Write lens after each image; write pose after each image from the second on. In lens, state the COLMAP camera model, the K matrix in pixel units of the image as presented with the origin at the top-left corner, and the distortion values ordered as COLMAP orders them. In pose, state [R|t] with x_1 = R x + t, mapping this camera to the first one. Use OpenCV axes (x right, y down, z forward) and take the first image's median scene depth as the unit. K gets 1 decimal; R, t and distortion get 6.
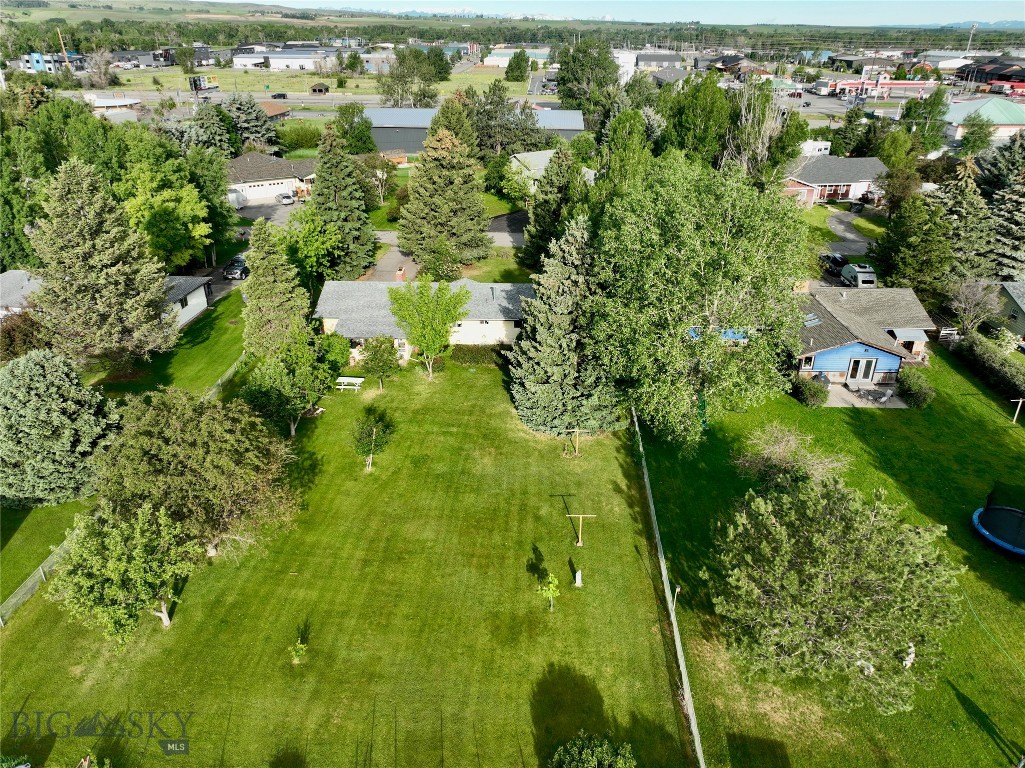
lens RADIAL K [[720.3, 0, 517.7], [0, 720.3, 381.2], [0, 0, 1]] dist [0.001337, 0.014985]
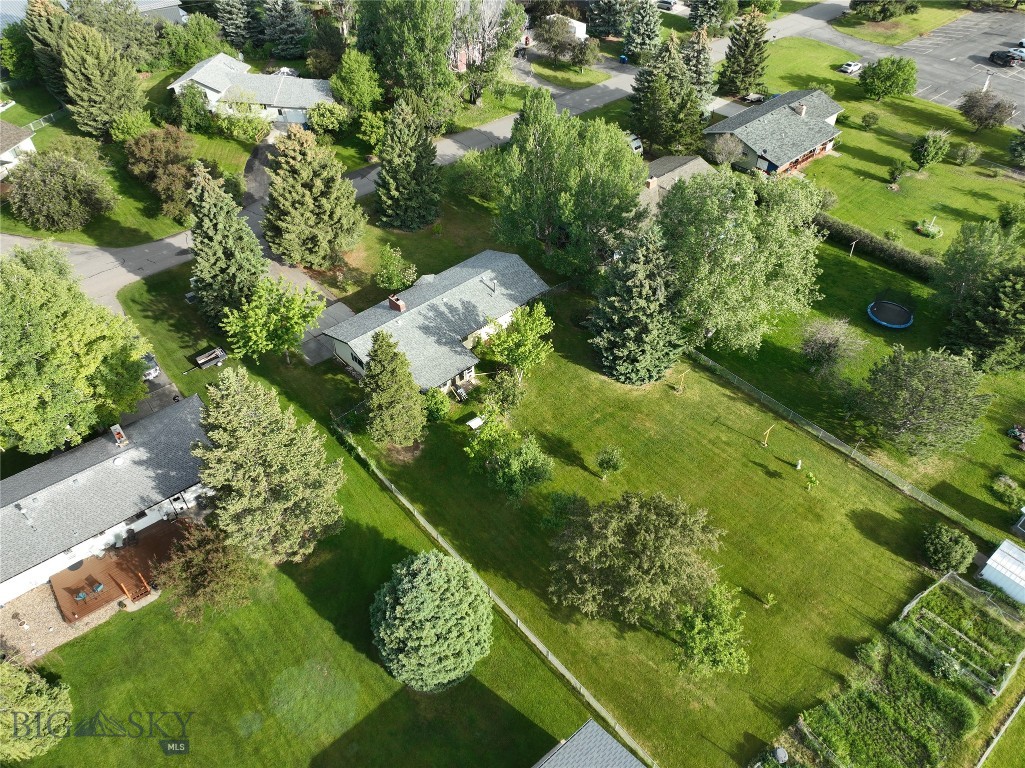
lens RADIAL K [[720.3, 0, 517.7], [0, 720.3, 381.2], [0, 0, 1]] dist [0.001337, 0.014985]
pose [[0.717837, -0.481898, 0.502478, -0.521798], [0.307707, 0.867016, 0.391919, -0.343705], [-0.624521, -0.126718, 0.770659, 0.076680]]
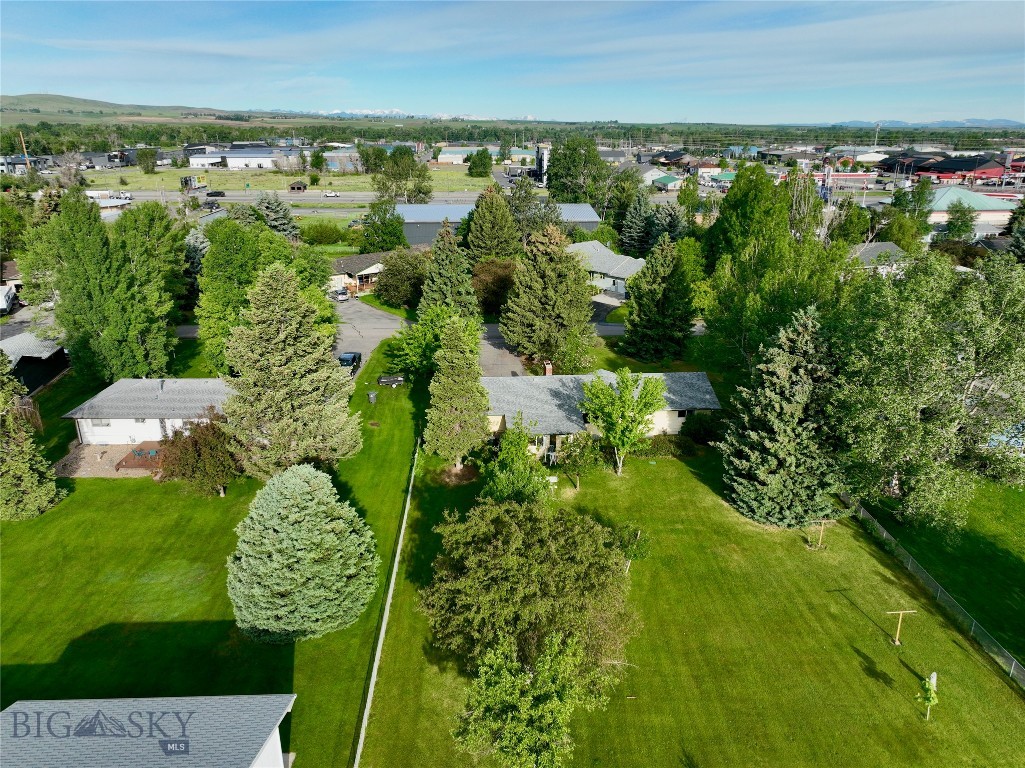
lens RADIAL K [[721.7, 0, 517.8], [0, 721.7, 381.3], [0, 0, 1]] dist [-0.003350, 0.019470]
pose [[0.995321, -0.037641, 0.088991, -0.250500], [0.047762, 0.992275, -0.114493, -0.016657], [-0.083994, 0.118208, 0.989430, 0.025496]]
